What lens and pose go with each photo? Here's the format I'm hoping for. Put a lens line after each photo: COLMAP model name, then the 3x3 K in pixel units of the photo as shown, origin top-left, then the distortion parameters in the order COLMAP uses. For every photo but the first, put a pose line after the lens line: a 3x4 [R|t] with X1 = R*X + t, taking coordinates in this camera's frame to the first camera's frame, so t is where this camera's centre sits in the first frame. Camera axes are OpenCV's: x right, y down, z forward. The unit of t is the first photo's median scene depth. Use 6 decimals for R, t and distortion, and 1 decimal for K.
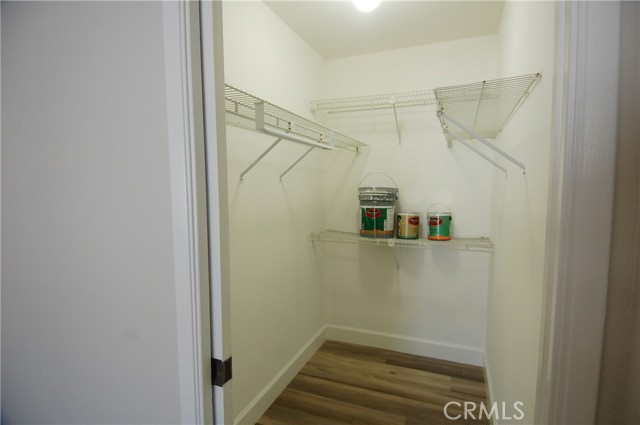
lens RADIAL K [[332.8, 0, 318.7], [0, 332.8, 211.0], [0, 0, 1]] dist [0.011205, -0.005422]
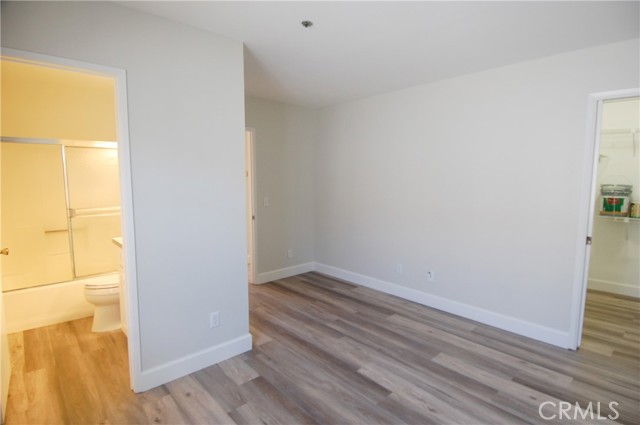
lens RADIAL K [[332.8, 0, 321.4], [0, 332.8, 215.1], [0, 0, 1]] dist [0.011205, -0.005422]
pose [[0.931159, 0.051430, -0.360967, -0.538833], [-0.041723, 0.998529, 0.034641, 0.075432], [0.362218, -0.017196, 0.931935, -0.967305]]
